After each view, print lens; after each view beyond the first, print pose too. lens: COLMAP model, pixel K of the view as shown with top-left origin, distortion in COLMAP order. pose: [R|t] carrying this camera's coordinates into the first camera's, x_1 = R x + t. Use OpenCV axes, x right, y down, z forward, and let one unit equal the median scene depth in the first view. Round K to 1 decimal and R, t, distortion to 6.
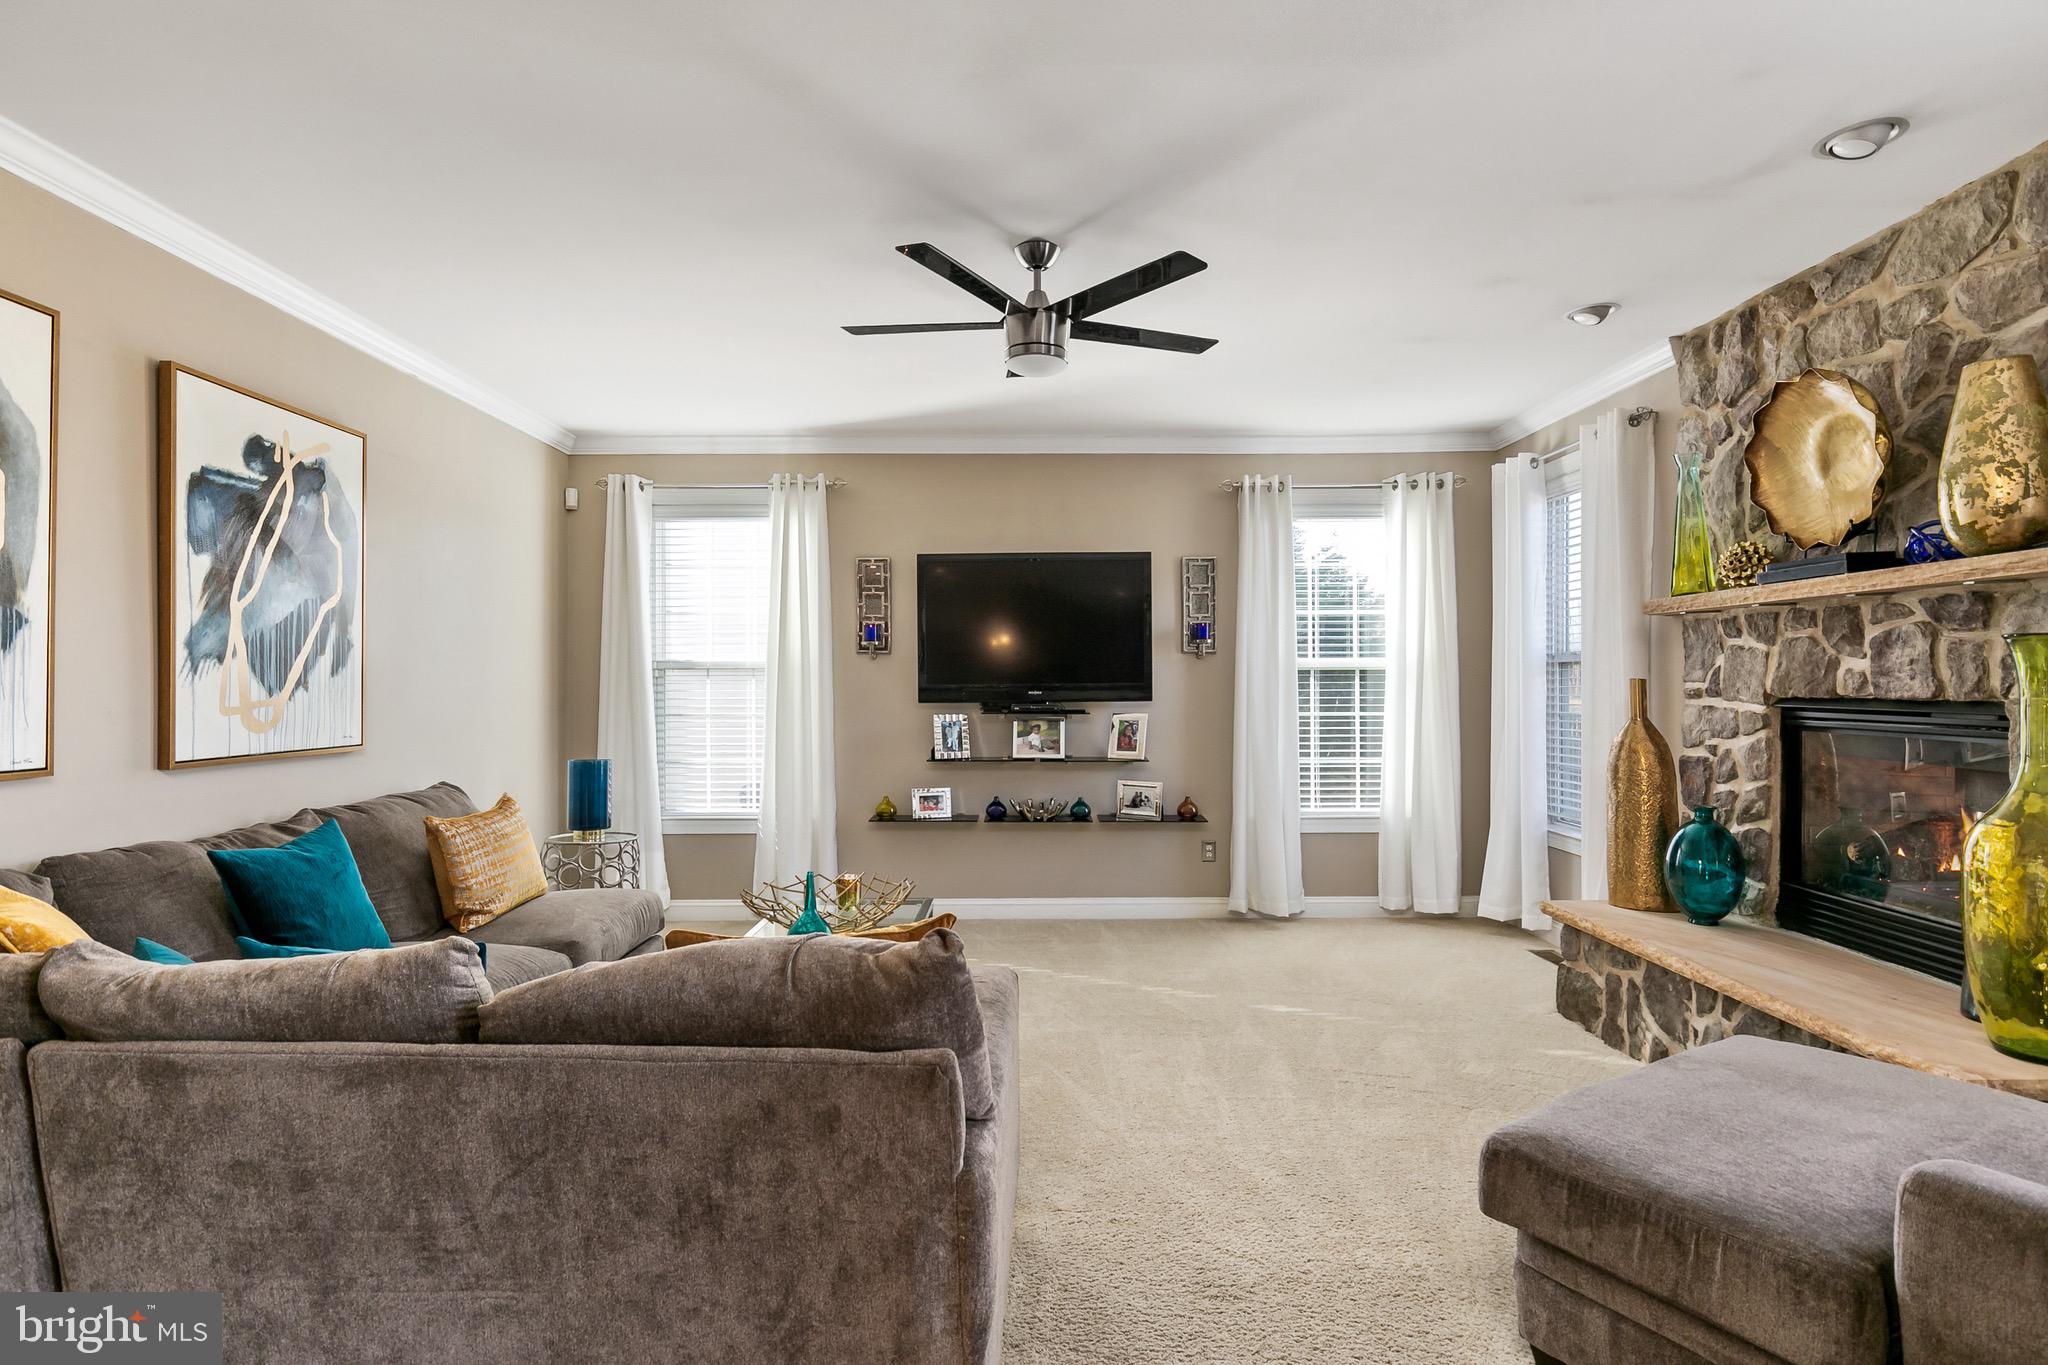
lens RADIAL K [[1055.8, 0, 1003.6], [0, 1055.8, 691.3], [0, 0, 1]] dist [-0.004890, -0.001634]
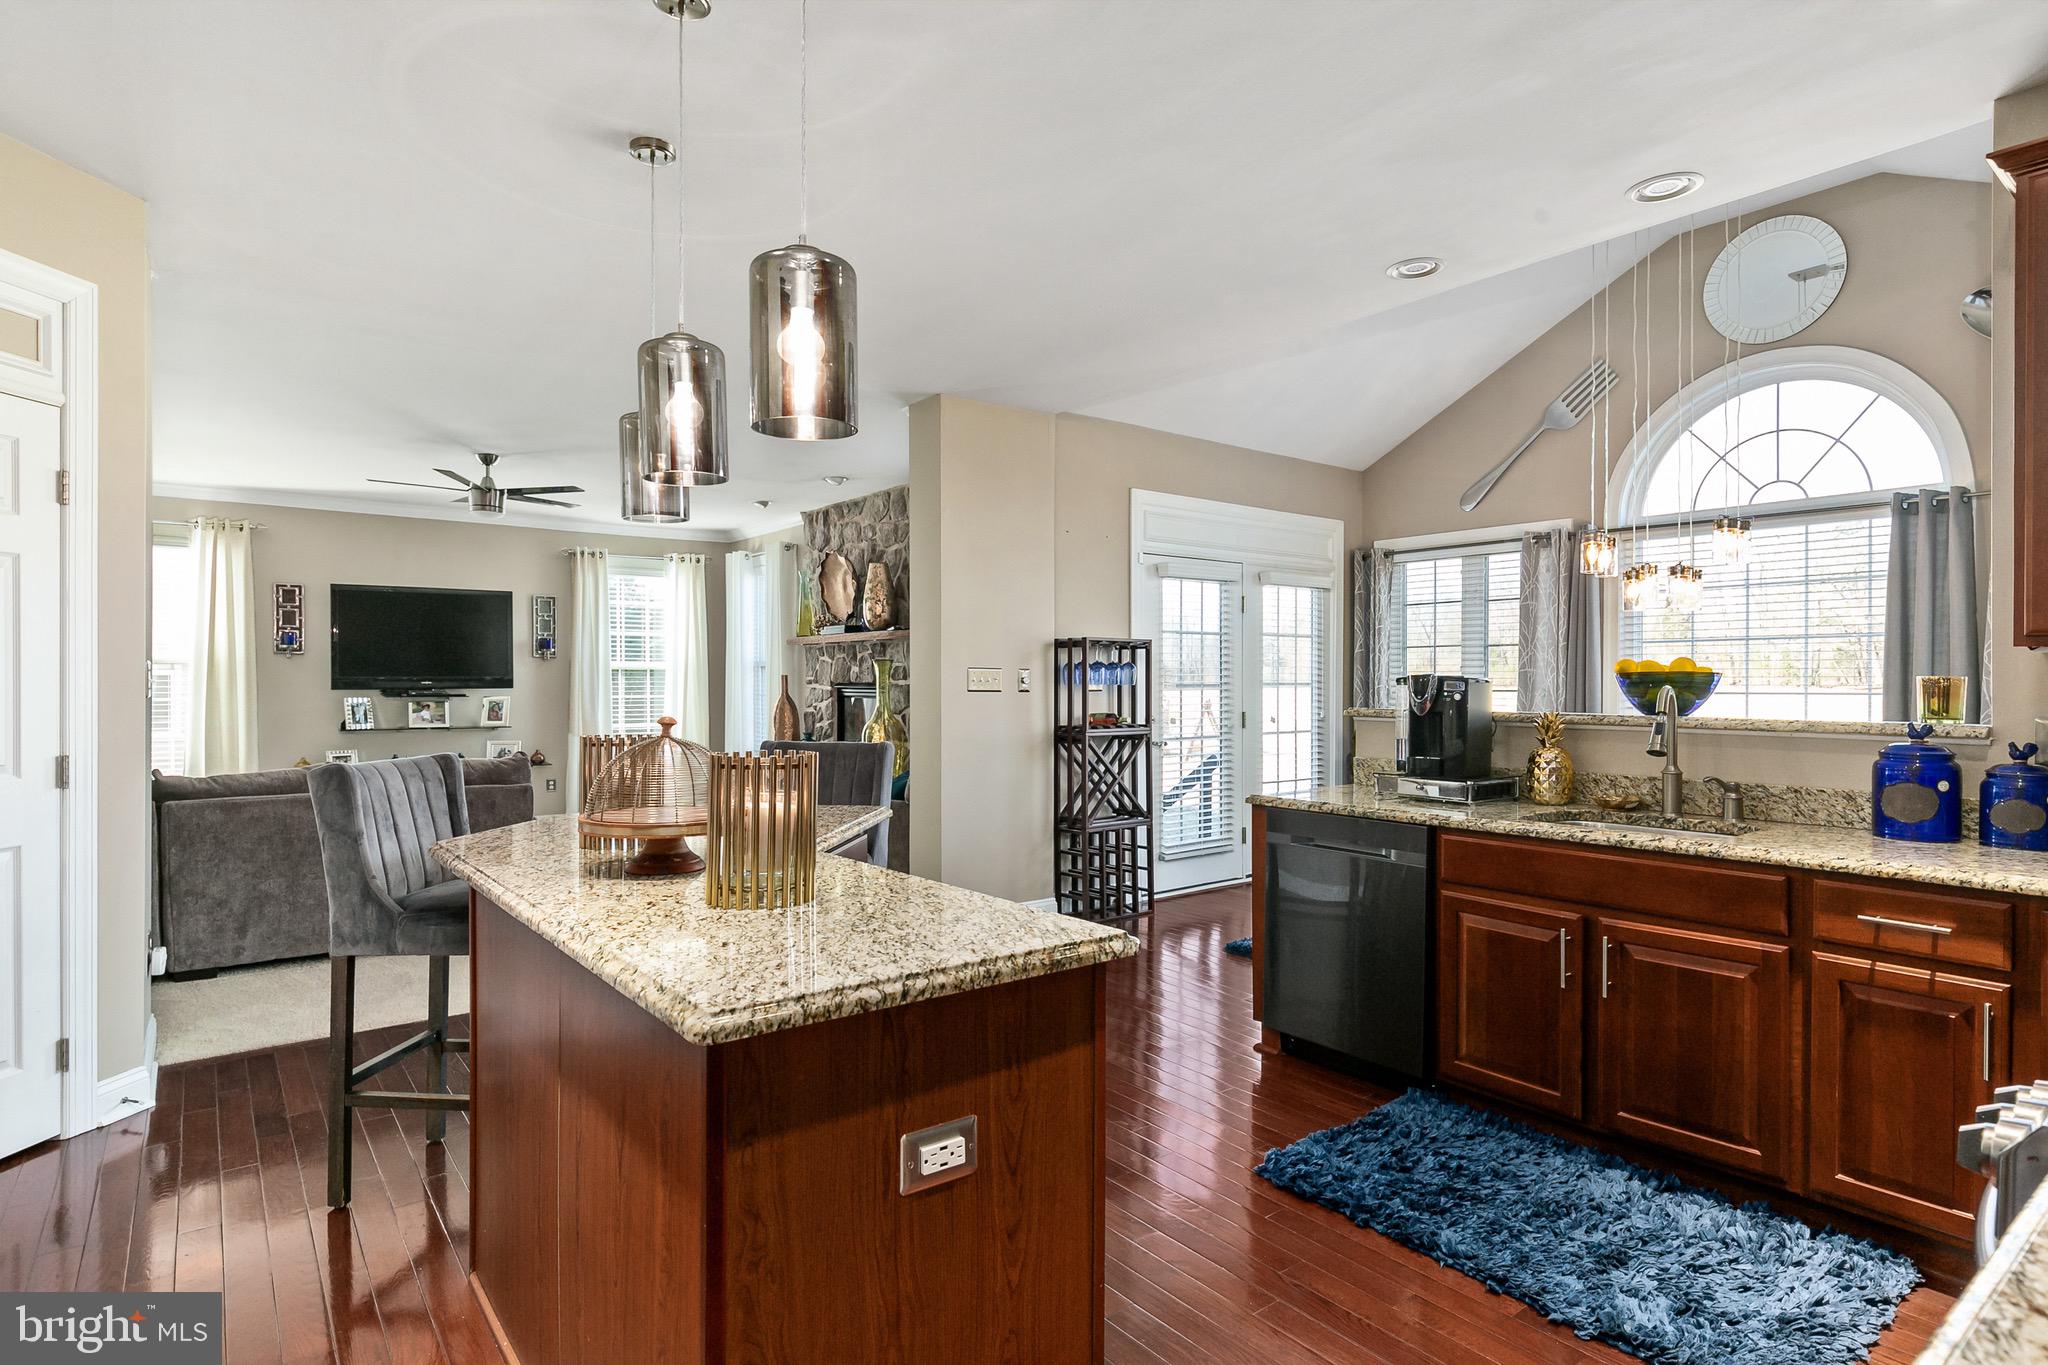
lens RADIAL K [[1055.8, 0, 1043.9], [0, 1055.8, 681.6], [0, 0, 1]] dist [-0.004890, -0.001634]
pose [[0.773825, 0.002278, 0.633395, -0.342471], [0.002654, 0.999973, -0.006839, 0.017821], [-0.633394, 0.006973, 0.773798, -0.992123]]
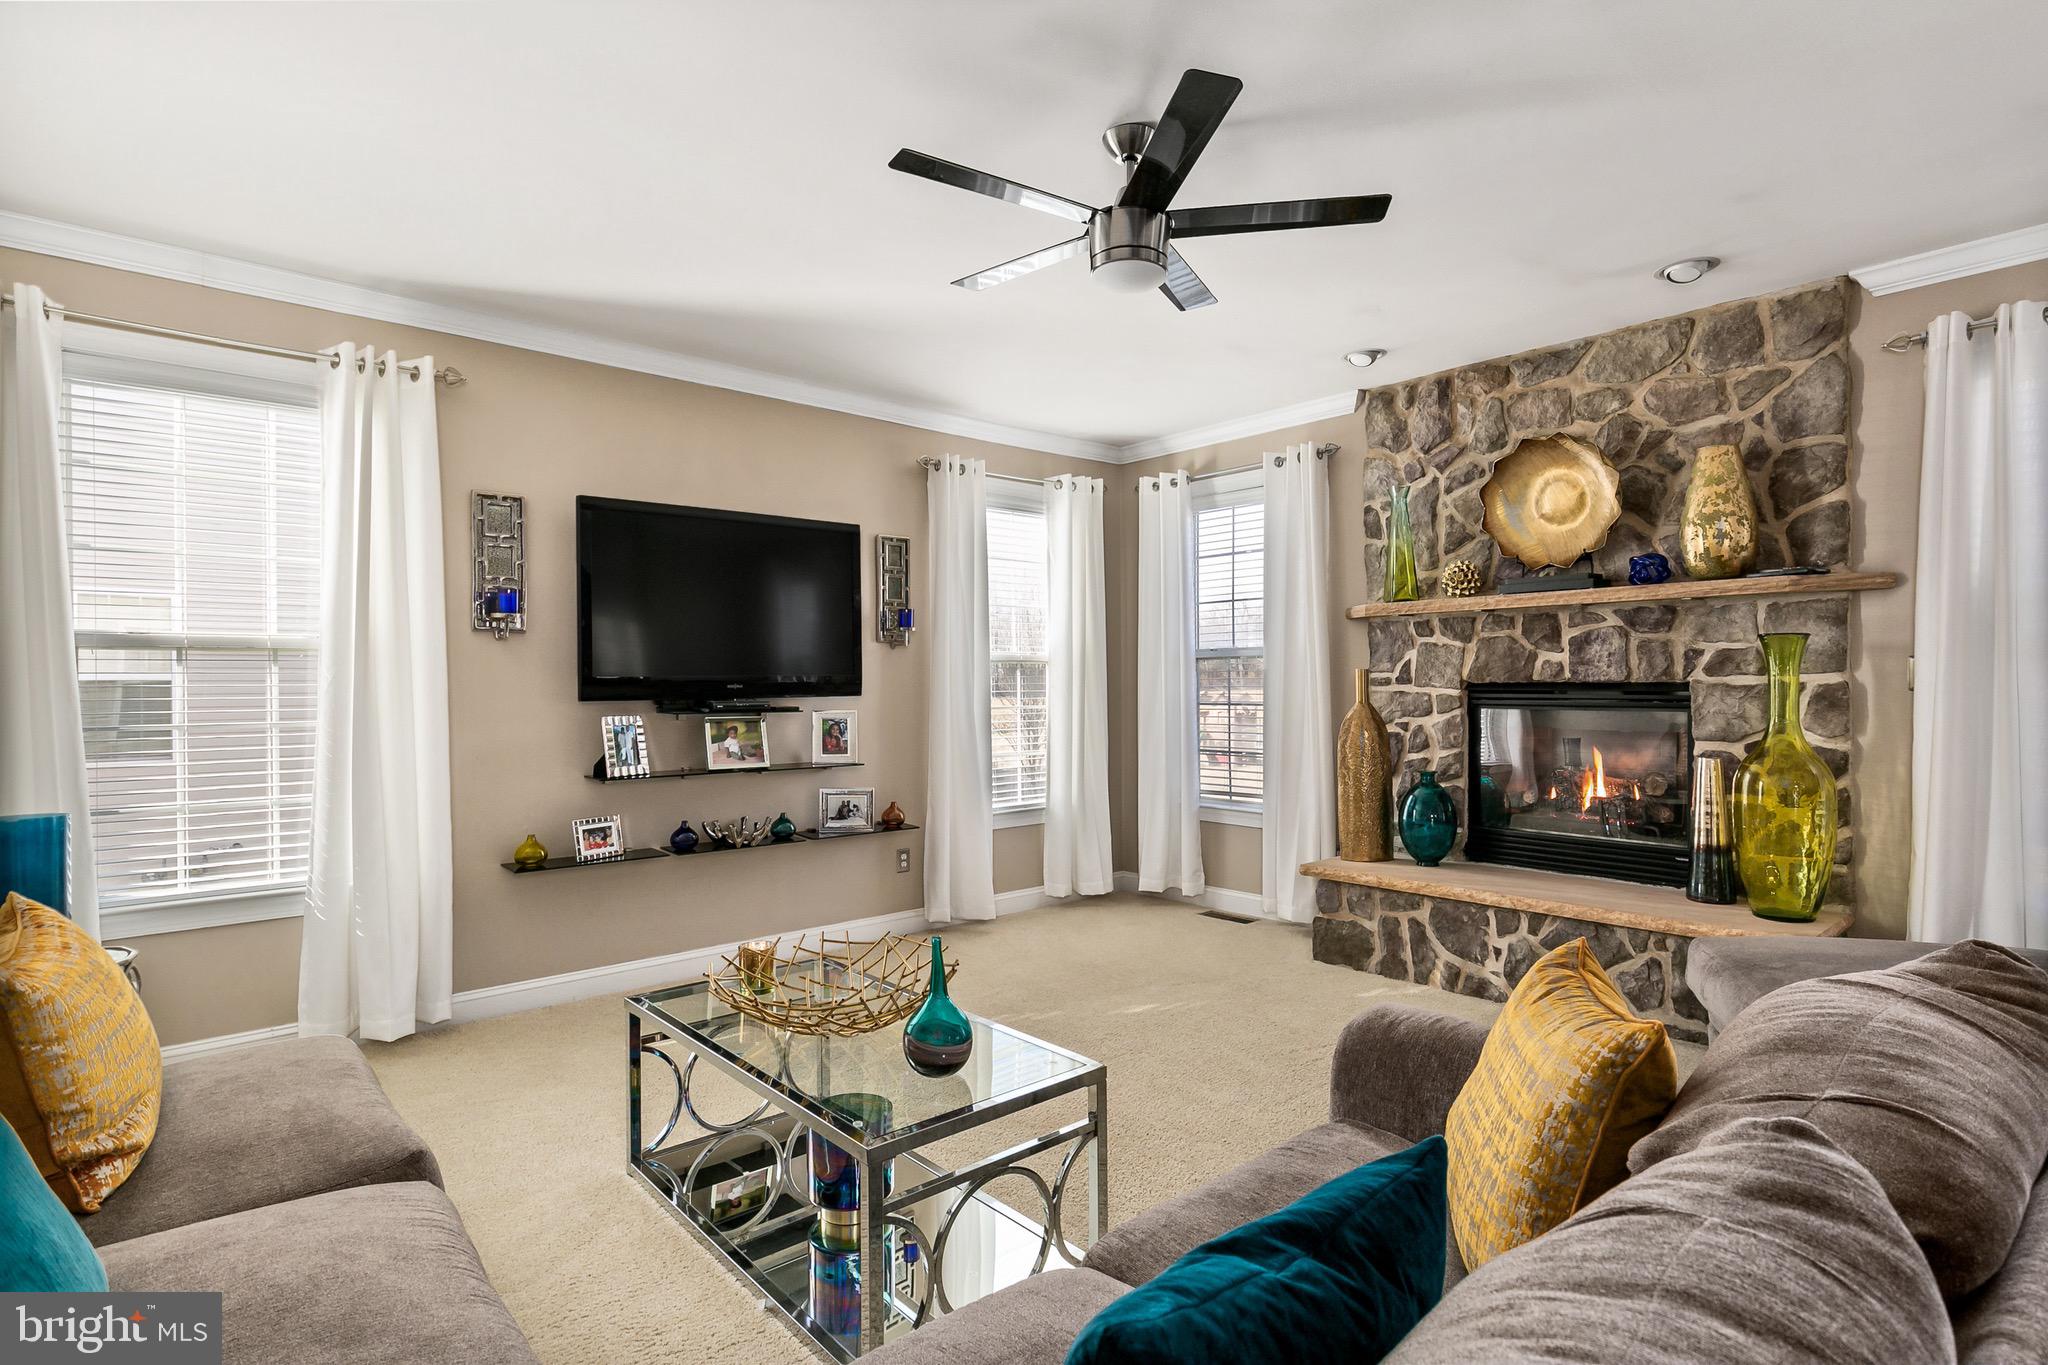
lens RADIAL K [[1042.5, 0, 1073.9], [0, 1042.5, 692.9], [0, 0, 1]] dist [-0.009174, -0.000262]
pose [[0.738312, -0.006955, 0.674423, -0.455101], [0.008824, 0.999961, 0.000652, 0.011863], [-0.674401, 0.005470, 0.738345, 0.359854]]
